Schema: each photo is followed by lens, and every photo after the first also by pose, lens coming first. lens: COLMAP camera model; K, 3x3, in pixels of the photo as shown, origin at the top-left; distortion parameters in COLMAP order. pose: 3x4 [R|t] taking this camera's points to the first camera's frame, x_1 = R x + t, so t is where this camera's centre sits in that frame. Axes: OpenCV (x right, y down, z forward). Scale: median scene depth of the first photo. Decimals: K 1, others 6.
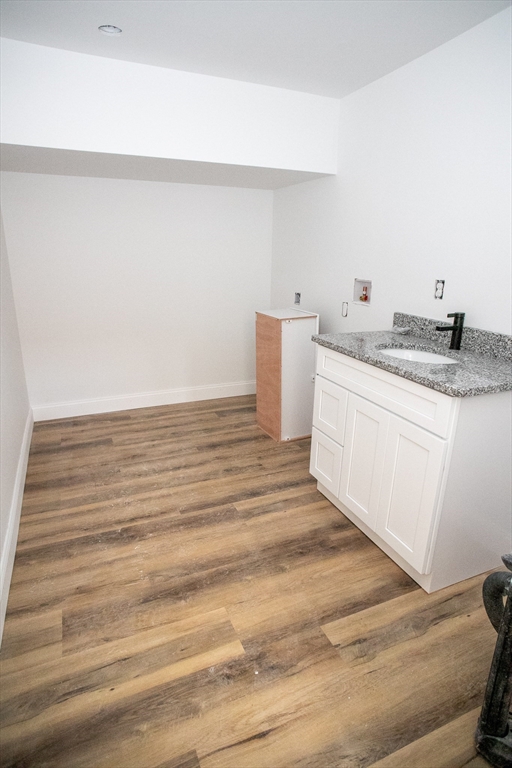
lens RADIAL K [[444.4, 0, 259.5], [0, 444.4, 383.6], [0, 0, 1]] dist [-0.066360, 0.049915]
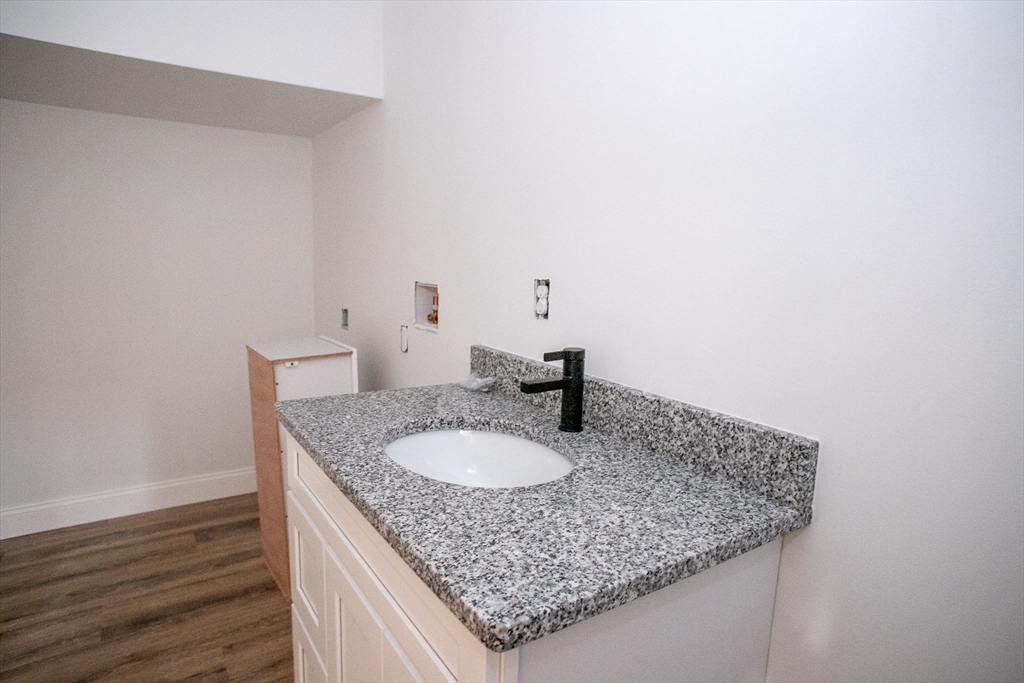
lens RADIAL K [[592.6, 0, 508.3], [0, 592.6, 342.0], [0, 0, 1]] dist [-0.066360, 0.049915]
pose [[0.985589, -0.017493, 0.168248, 0.258135], [0.041458, 0.989283, -0.140001, -0.077710], [-0.163996, 0.144958, 0.975752, 0.376488]]
